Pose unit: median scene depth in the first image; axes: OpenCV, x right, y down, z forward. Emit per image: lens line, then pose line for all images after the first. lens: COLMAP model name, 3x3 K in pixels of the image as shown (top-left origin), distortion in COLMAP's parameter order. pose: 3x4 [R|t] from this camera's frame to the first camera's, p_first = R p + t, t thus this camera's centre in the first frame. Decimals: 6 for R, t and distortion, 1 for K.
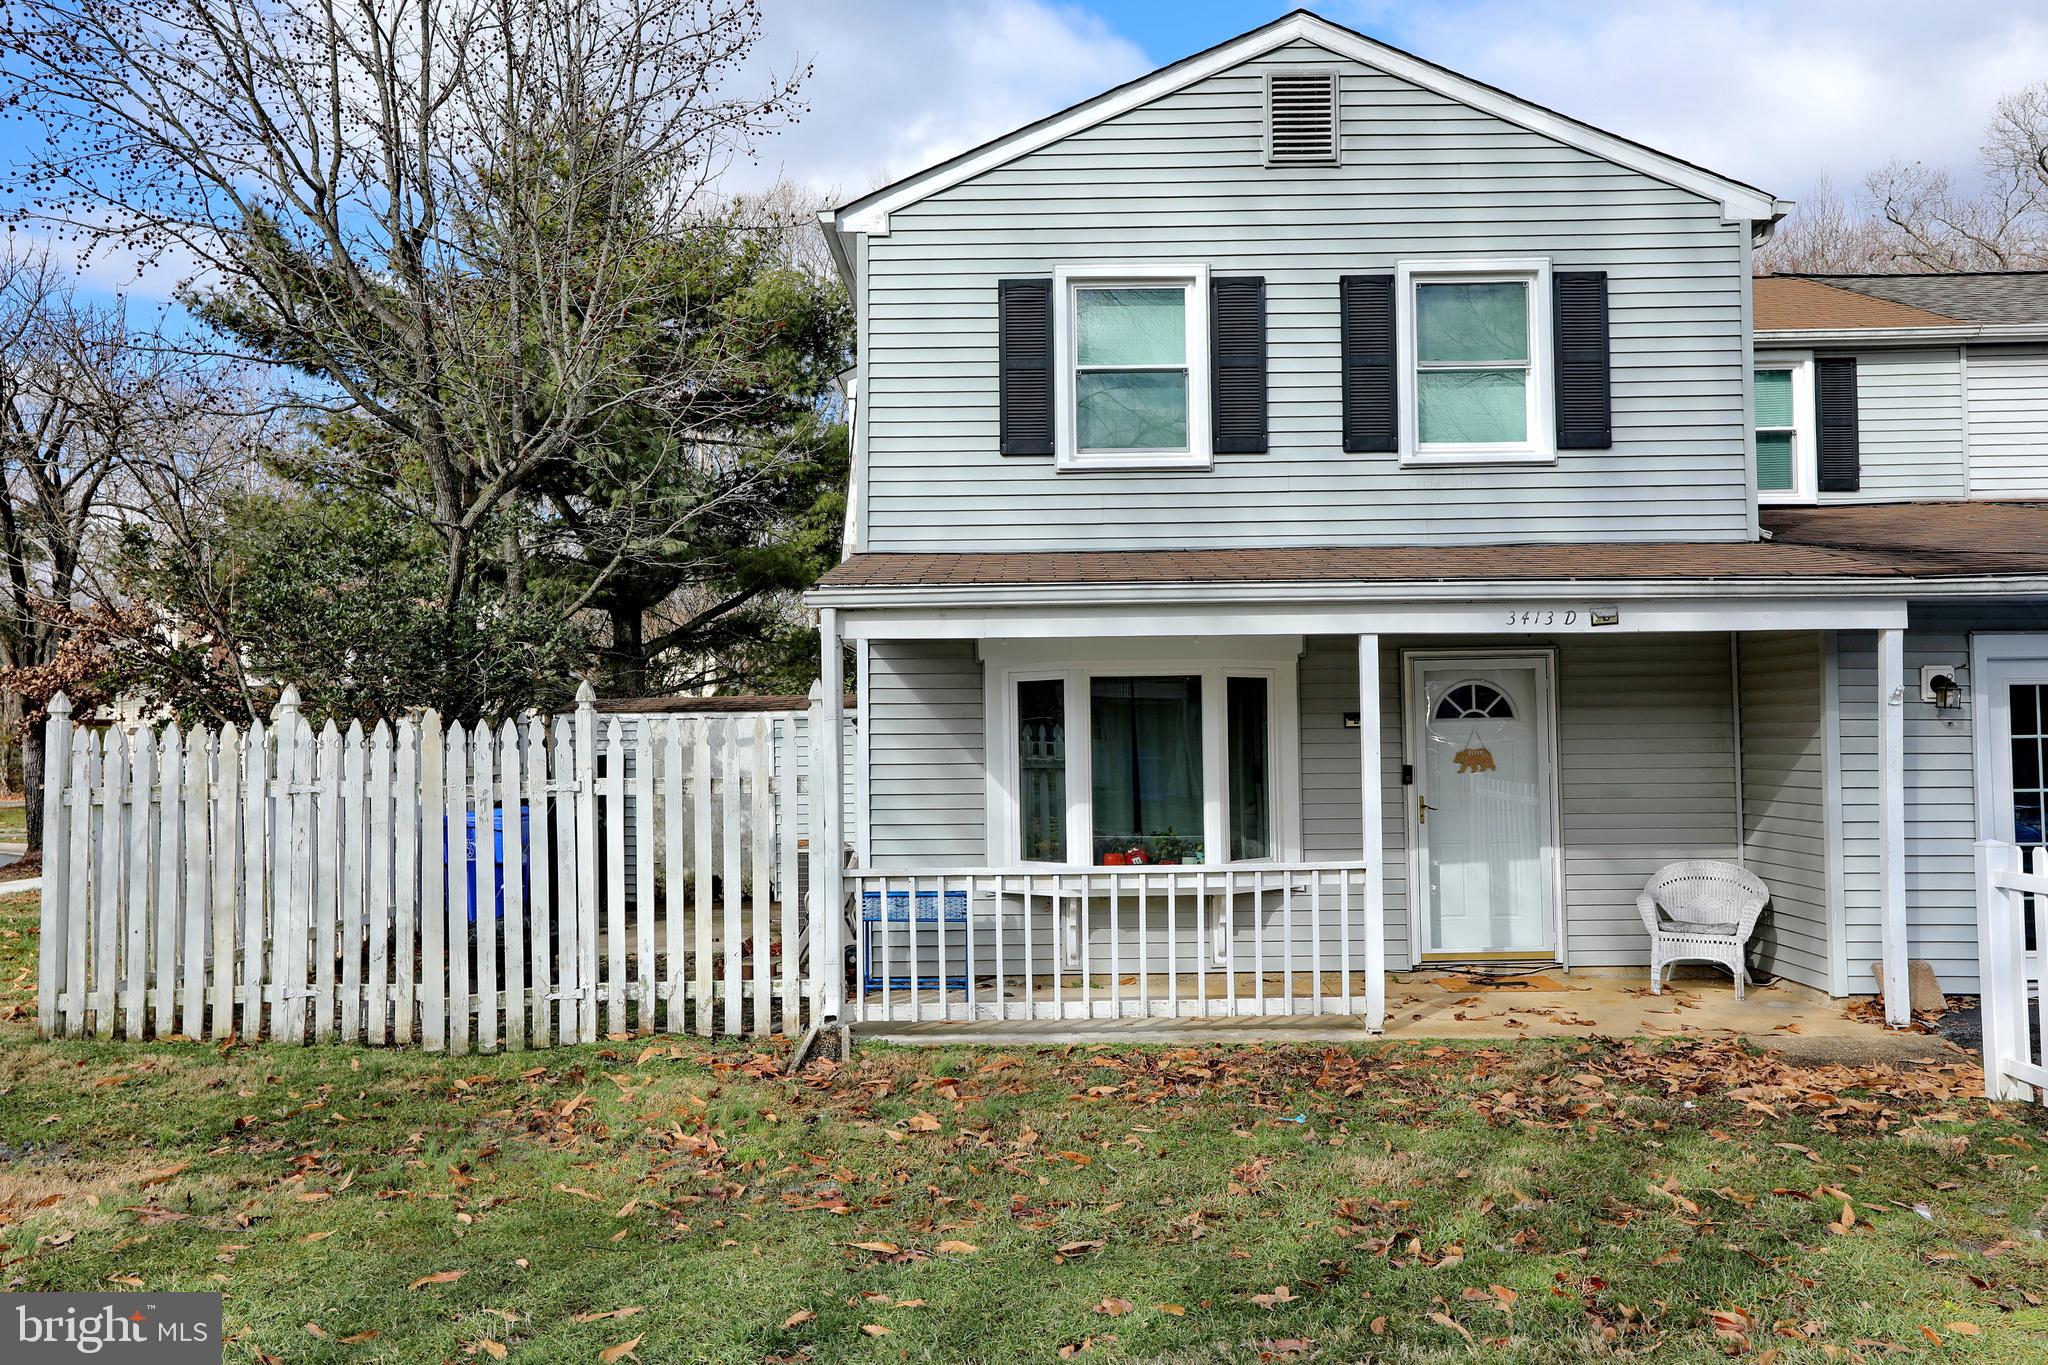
lens RADIAL K [[1571.4, 0, 1024.0], [0, 1571.4, 681.2], [0, 0, 1]] dist [-0.007678, 0.000262]
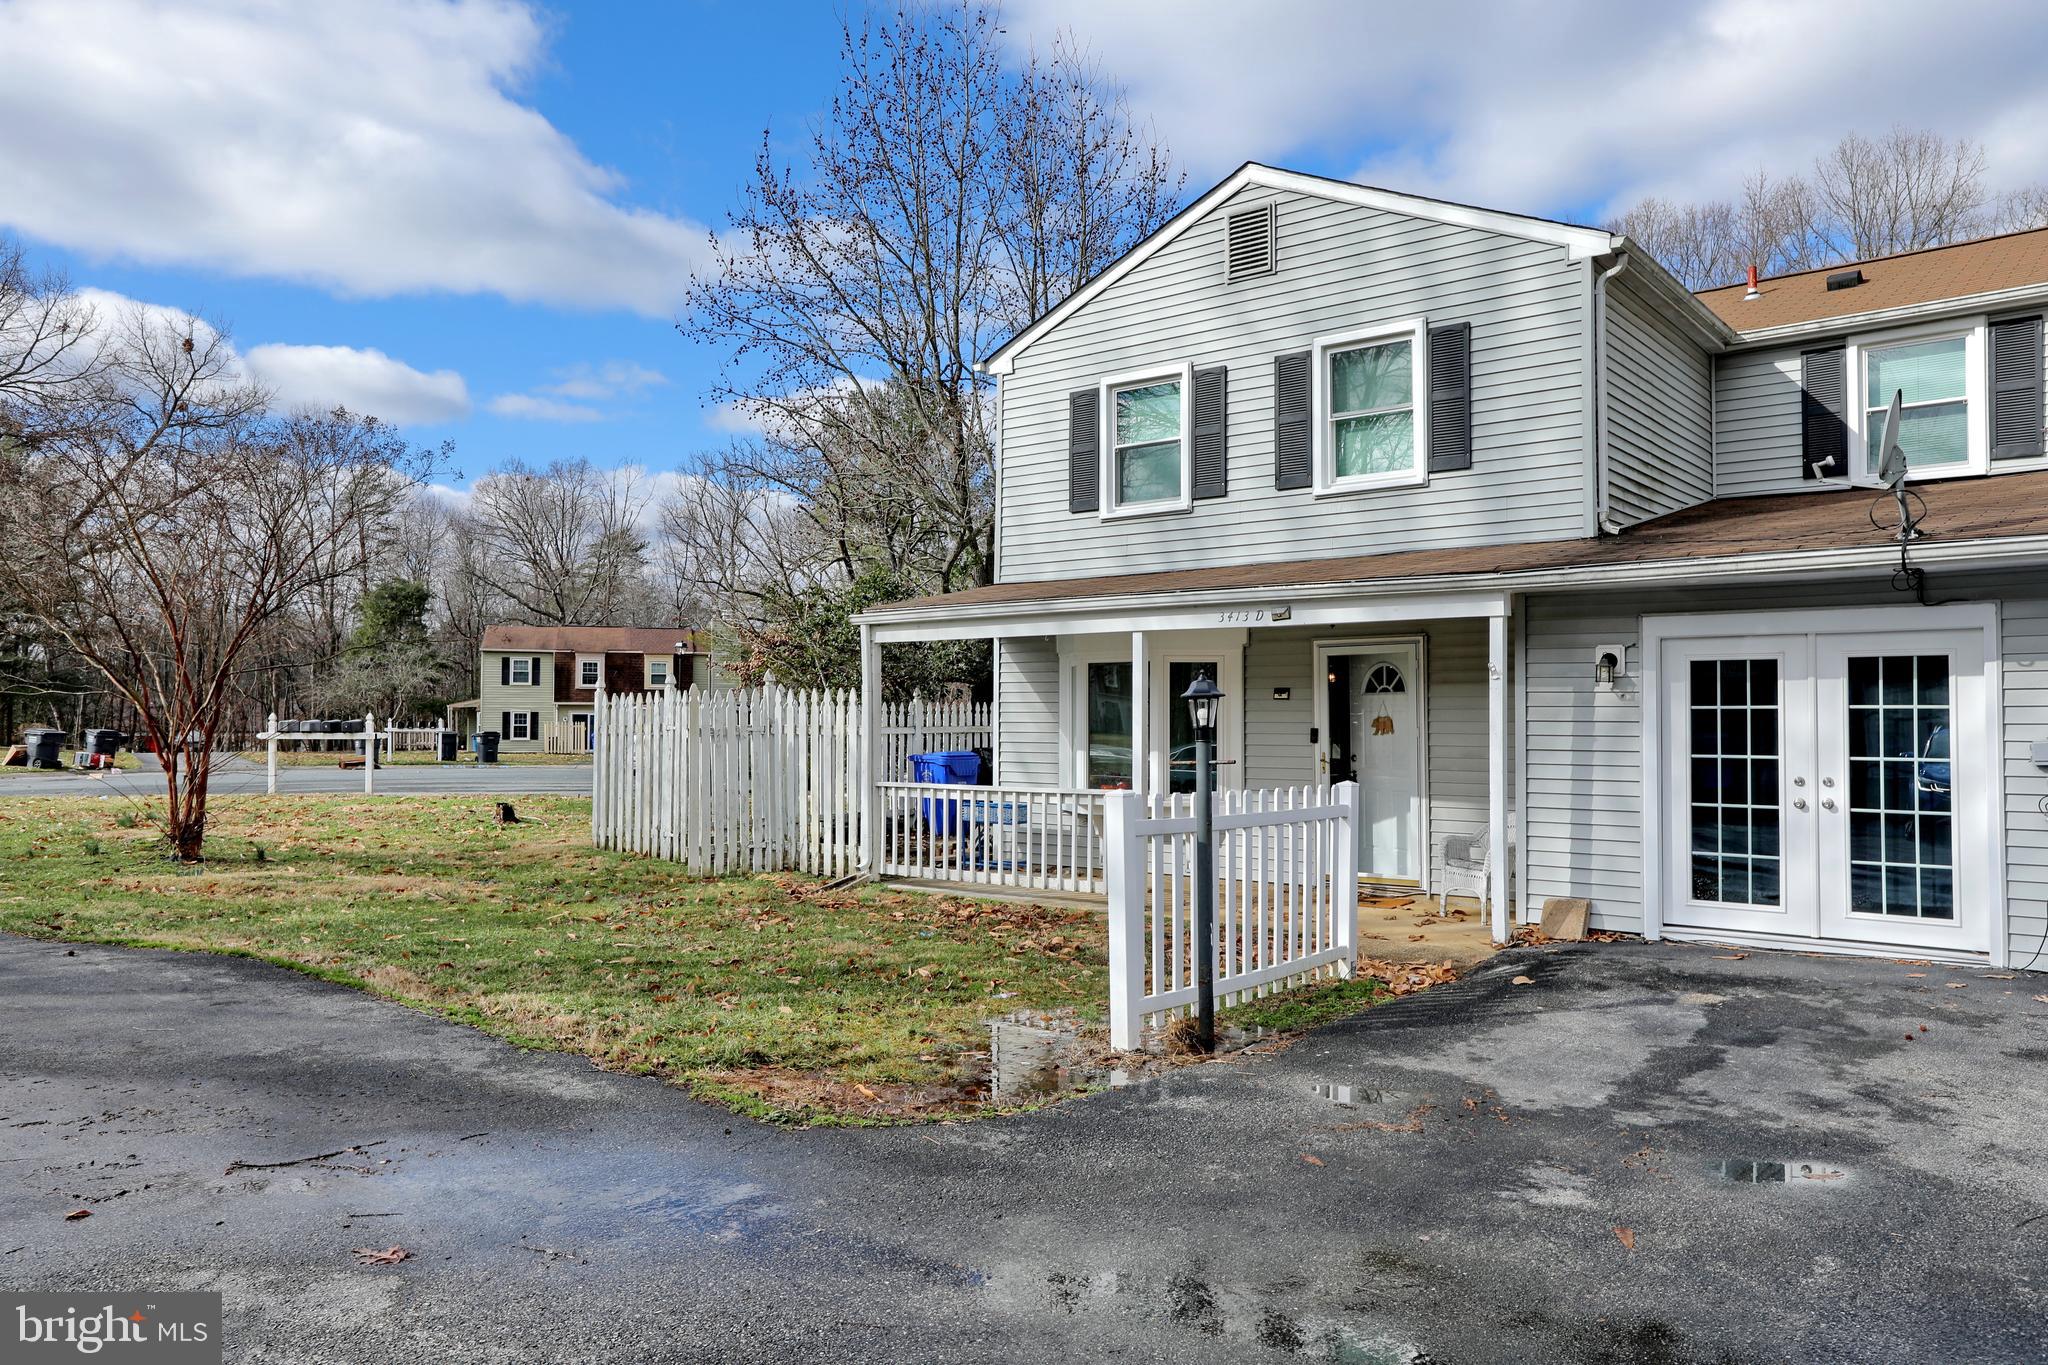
lens RADIAL K [[1430.6, 0, 1023.0], [0, 1430.6, 685.0], [0, 0, 1]] dist [-0.011295, -0.005285]
pose [[0.782642, -0.002714, -0.622466, 0.783017], [0.009756, 0.999921, 0.007907, 0.006052], [0.622396, -0.012261, 0.782607, -0.075810]]
